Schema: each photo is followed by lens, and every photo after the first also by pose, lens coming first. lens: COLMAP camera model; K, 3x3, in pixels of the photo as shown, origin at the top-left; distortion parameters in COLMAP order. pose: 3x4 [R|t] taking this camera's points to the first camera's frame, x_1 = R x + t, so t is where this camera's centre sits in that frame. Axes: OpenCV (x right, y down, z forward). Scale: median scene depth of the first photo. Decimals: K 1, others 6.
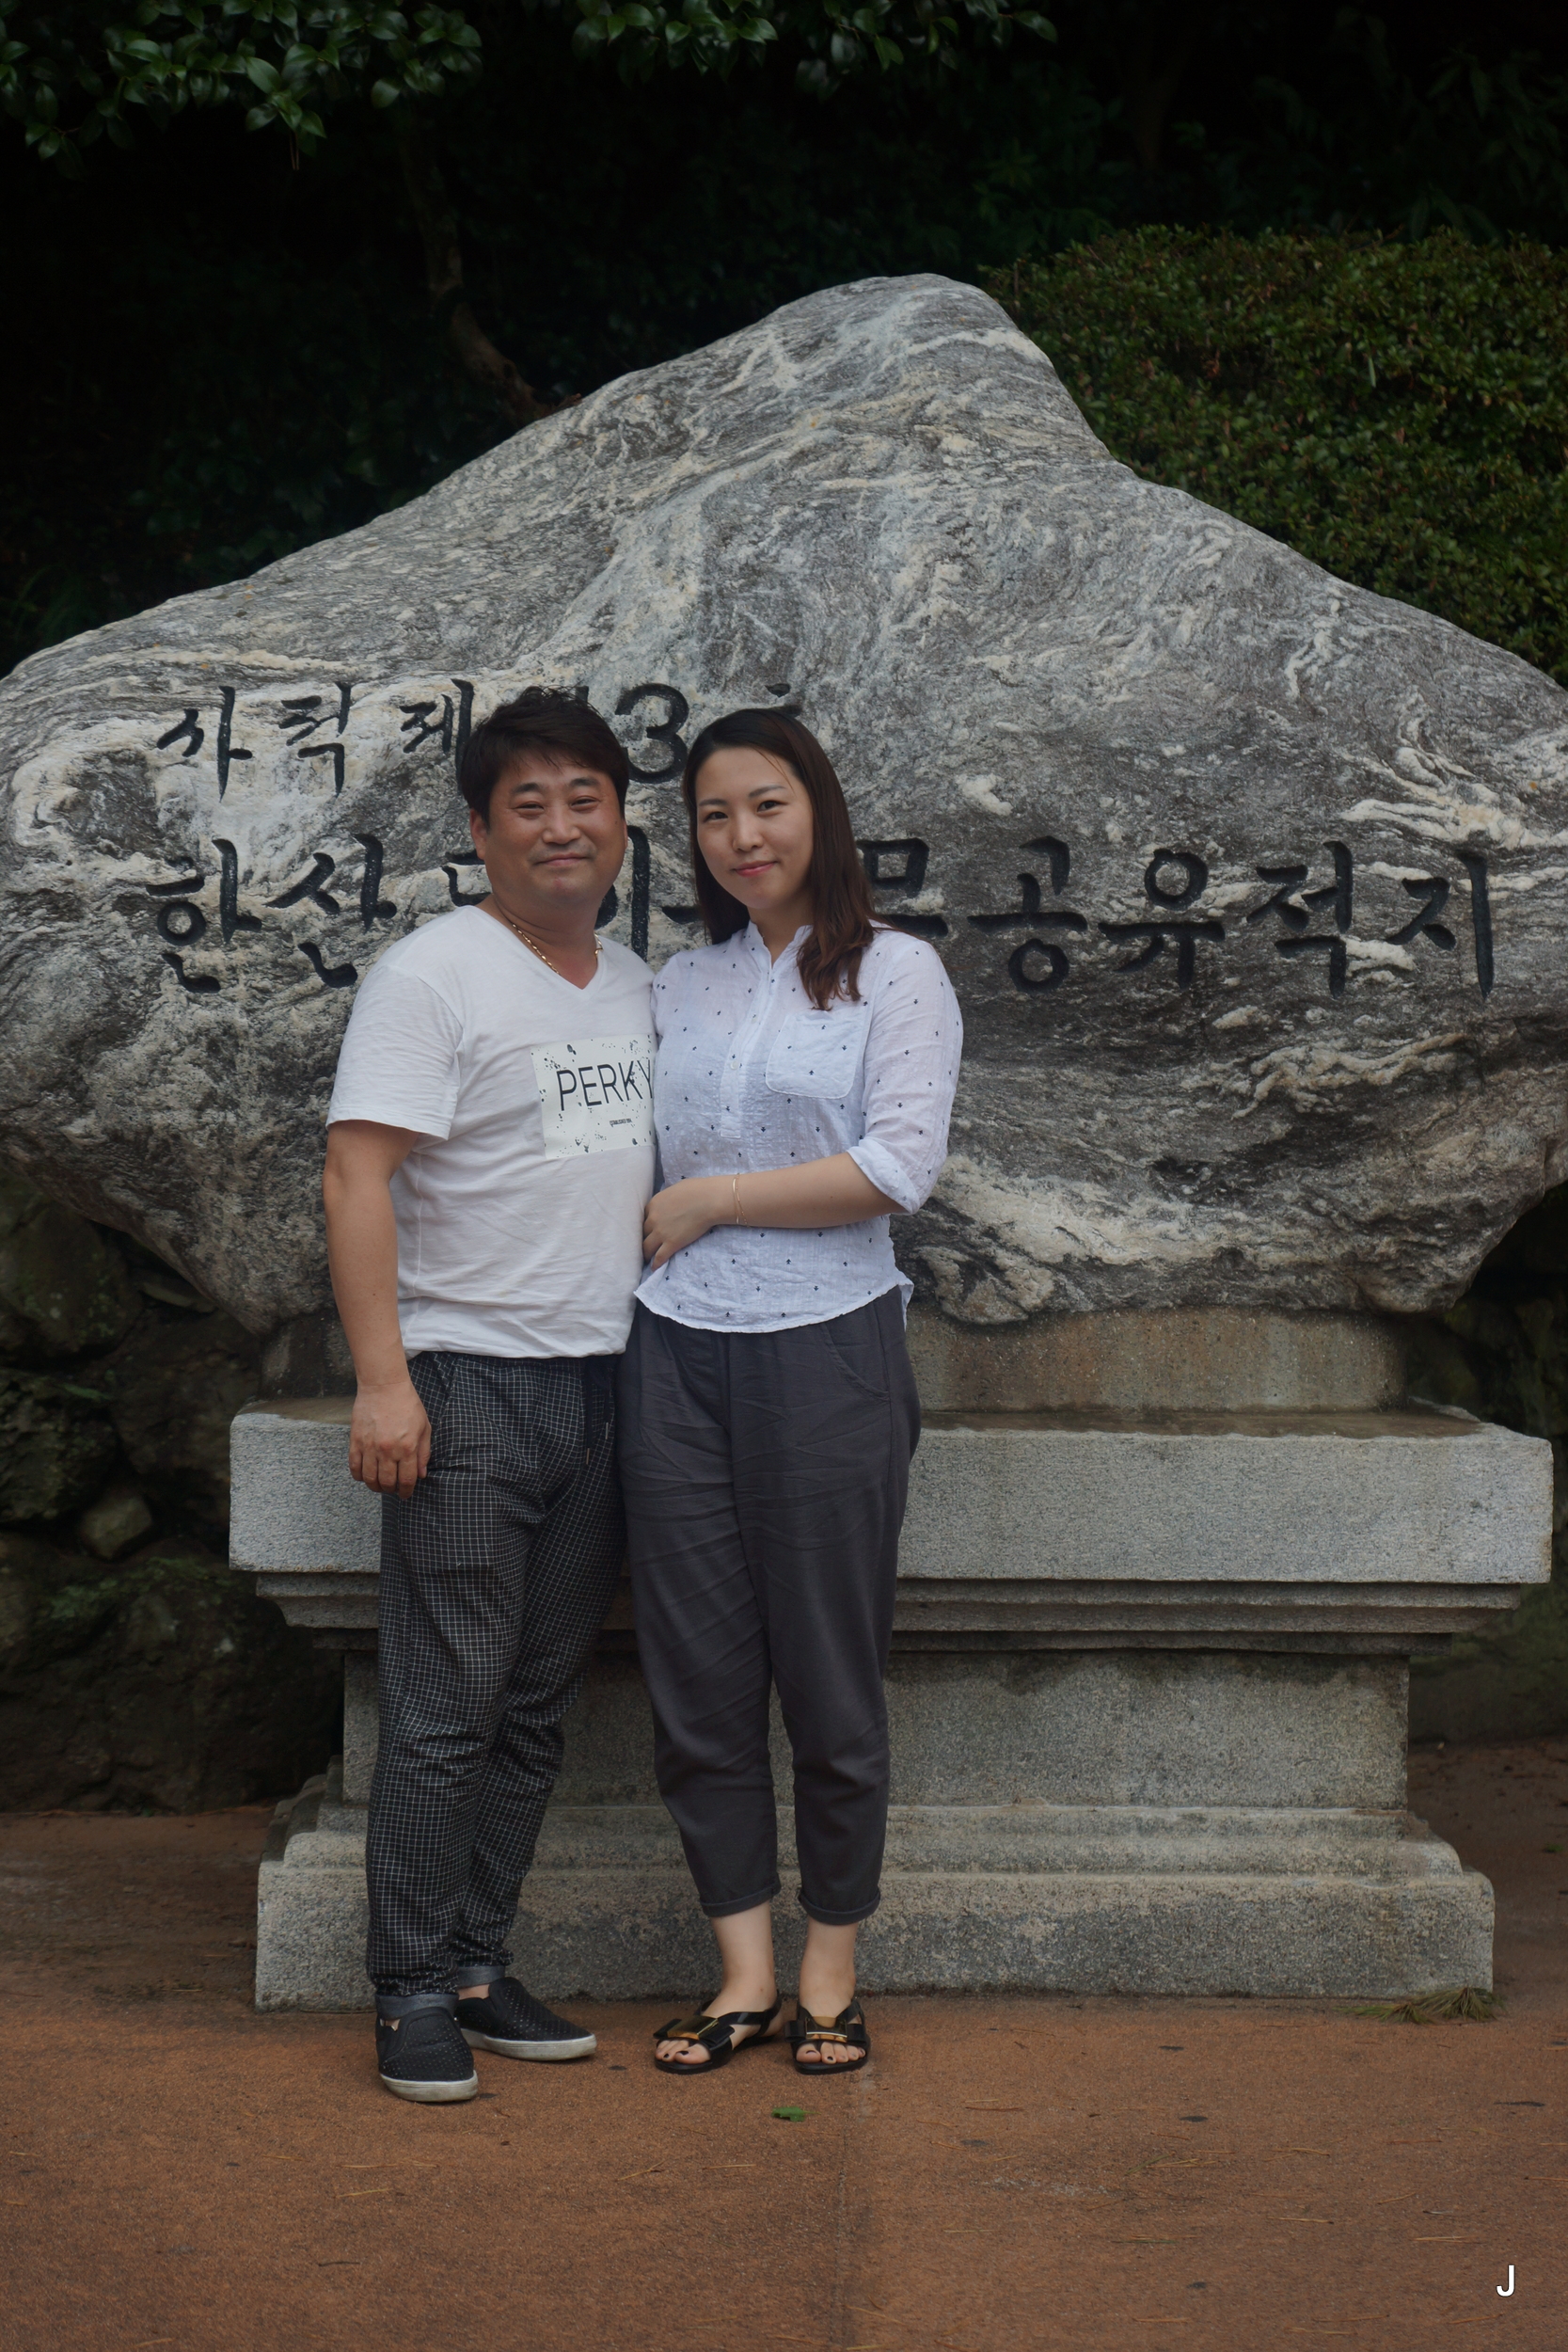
lens RADIAL K [[4321.8, 0, 807.6], [0, 4321.8, 1230.3], [0, 0, 1]] dist [0.027755, 0.278586]
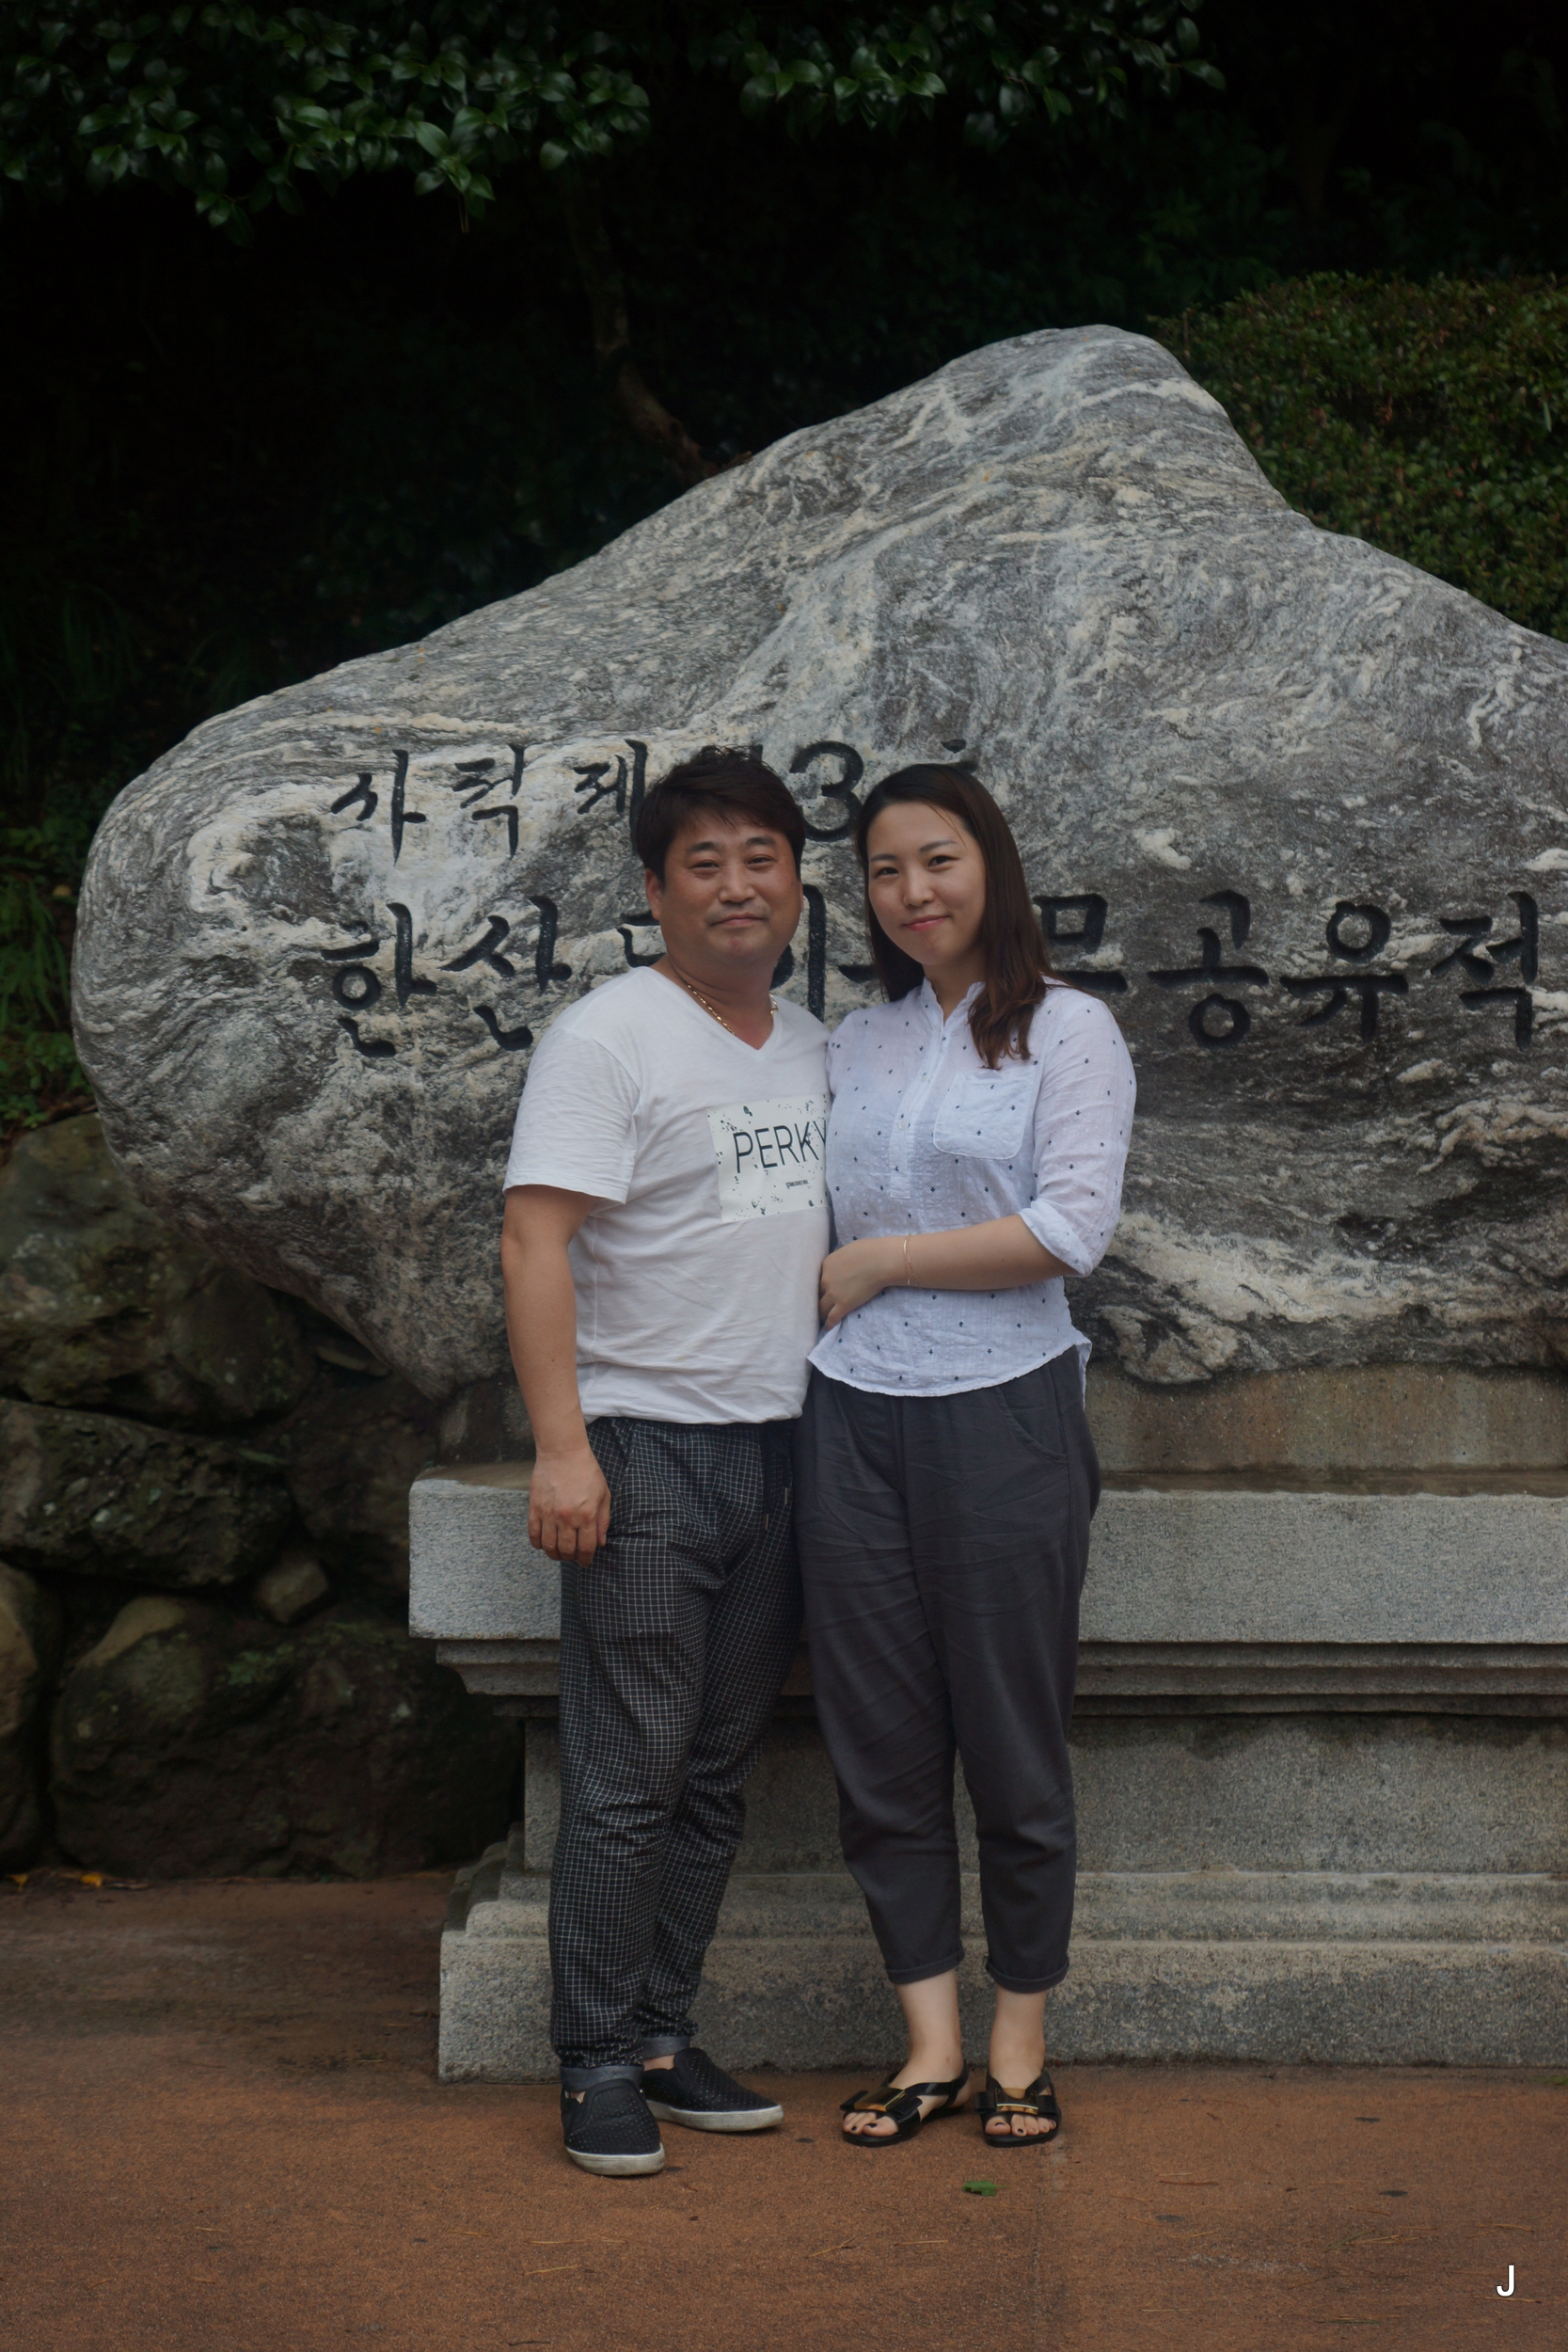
lens RADIAL K [[4321.8, 0, 807.6], [0, 4321.8, 1230.3], [0, 0, 1]] dist [0.027755, 0.278586]
pose [[0.999283, -0.008933, -0.036801, -0.004700], [0.008489, 0.999889, -0.012215, -0.002031], [0.036906, 0.011894, 0.999248, 0.008895]]
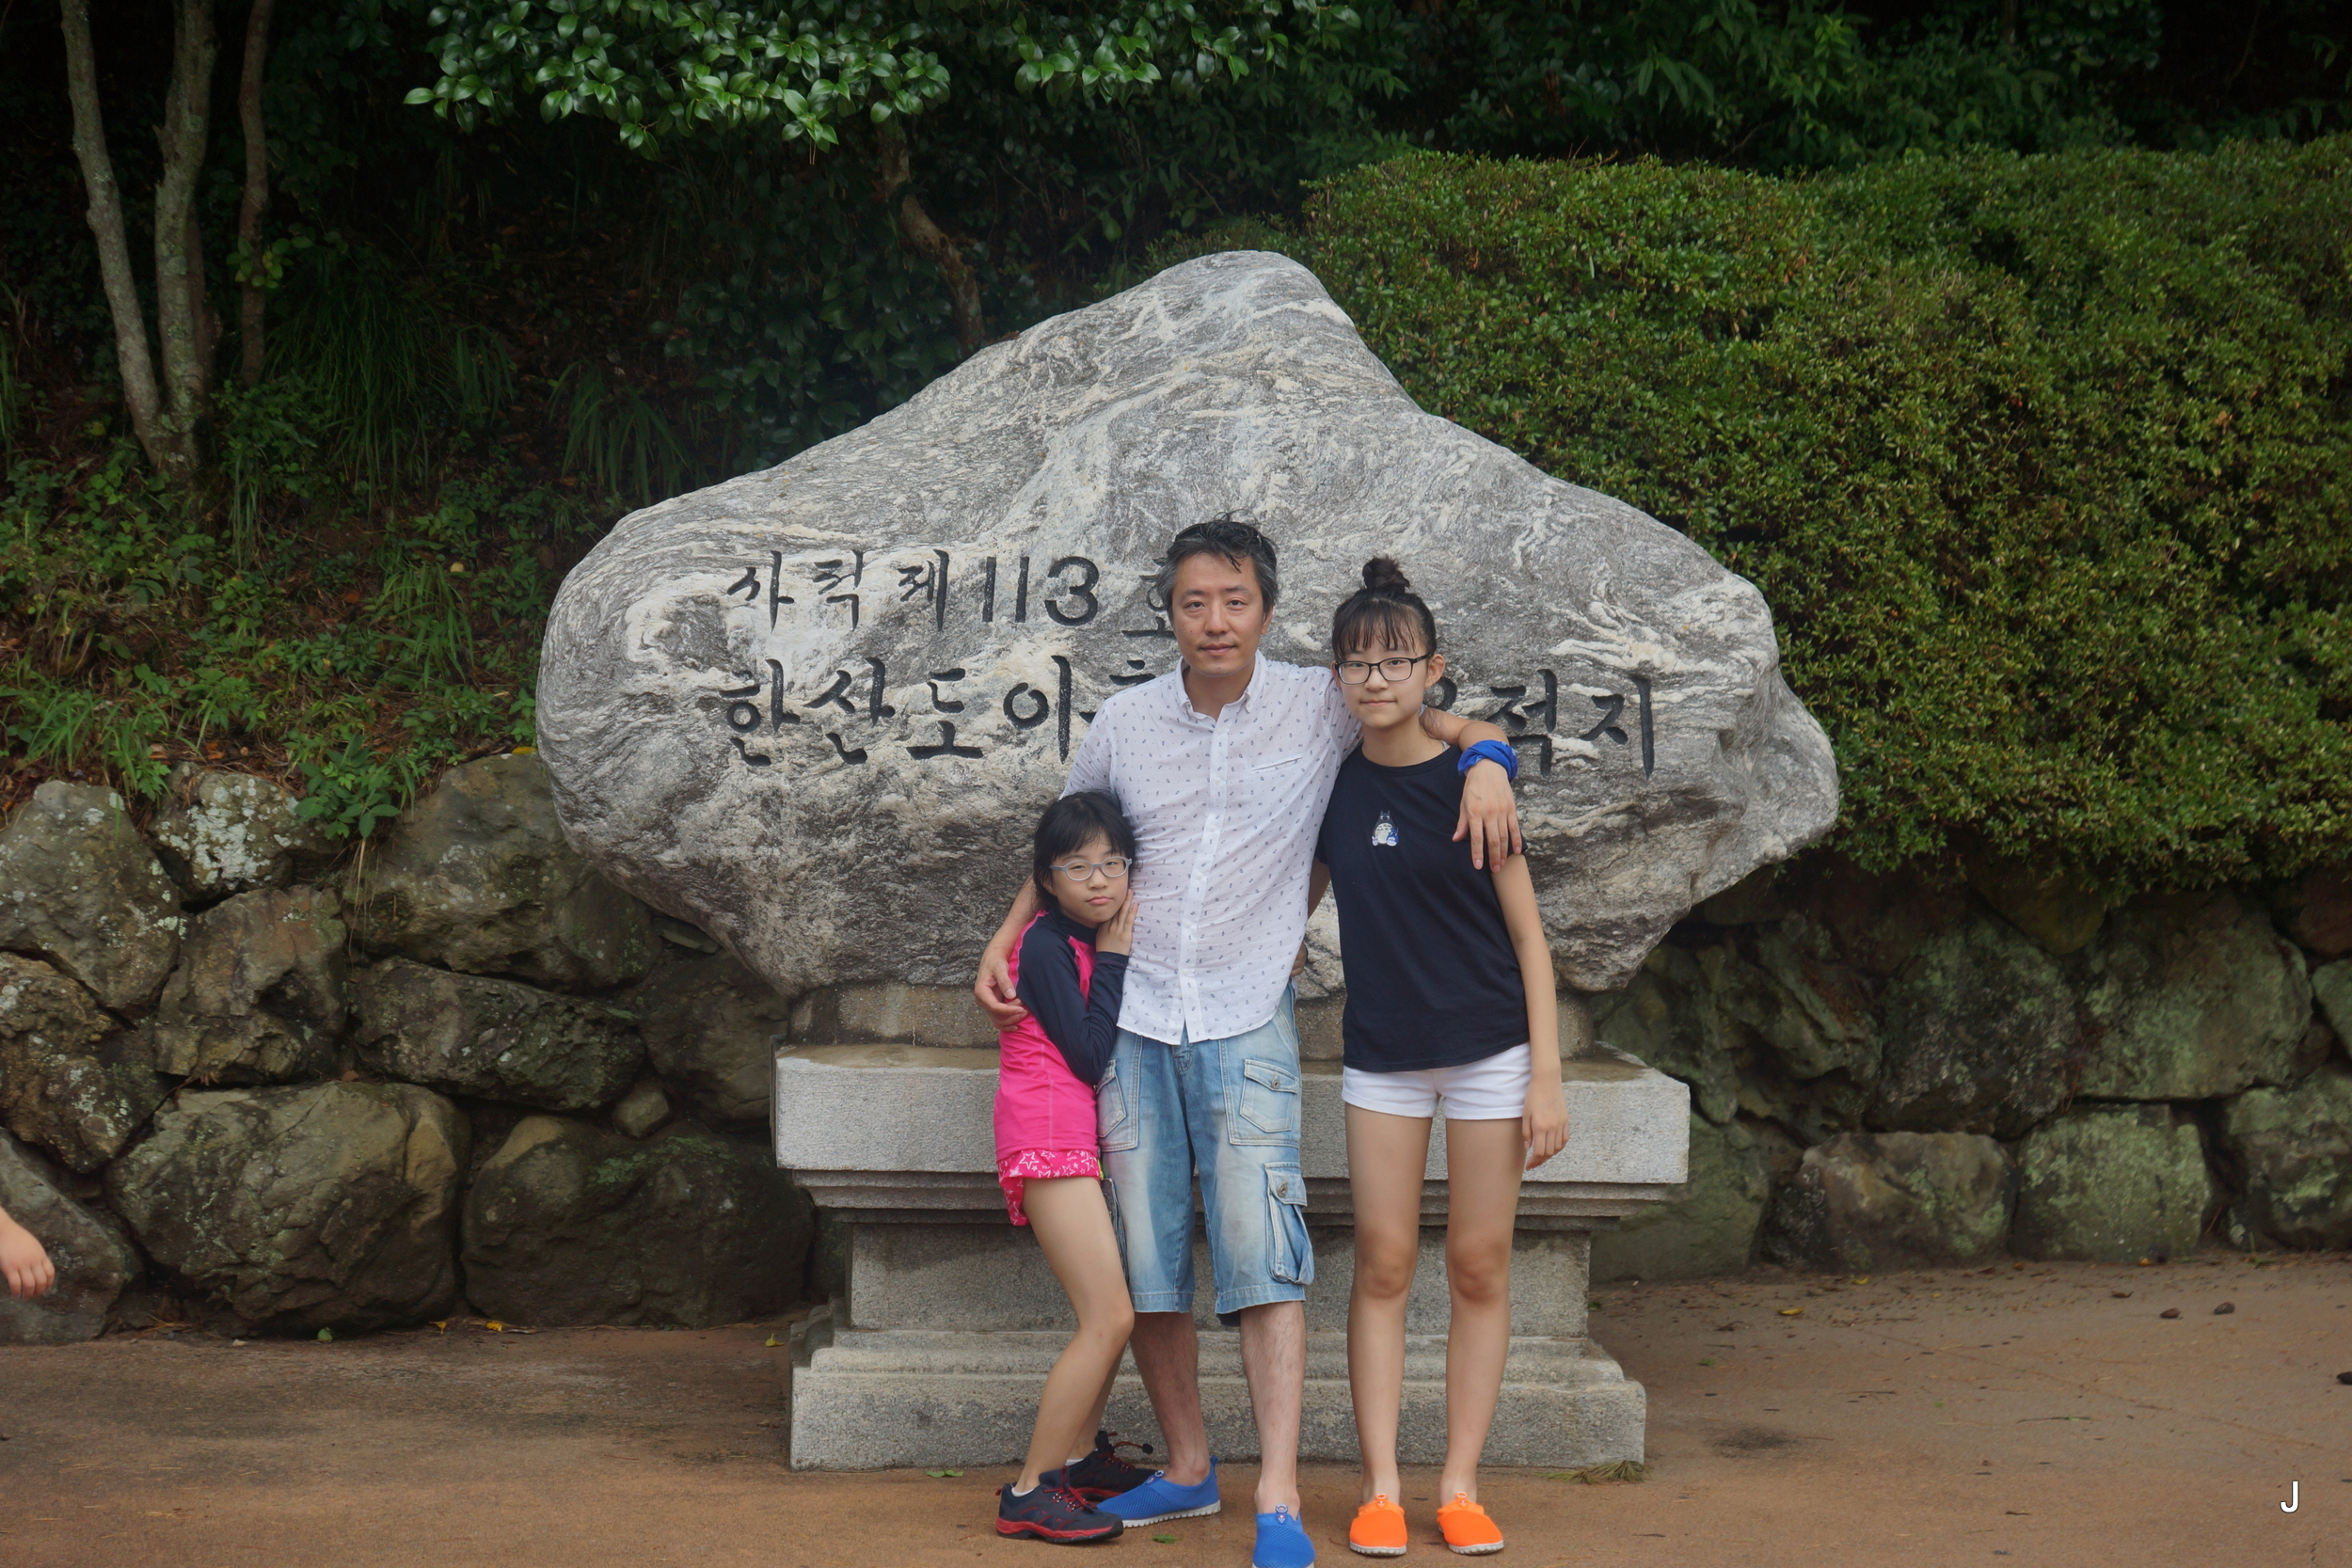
lens RADIAL K [[4445.5, 0, 1188.1], [0, 4445.5, 827.5], [0, 0, 1]] dist [0.036000, 0.055340]
pose [[0.999740, 0.009927, 0.020513, -0.026948], [-0.010488, 0.999570, 0.027390, -0.075879], [-0.020232, -0.027598, 0.999414, -0.478217]]
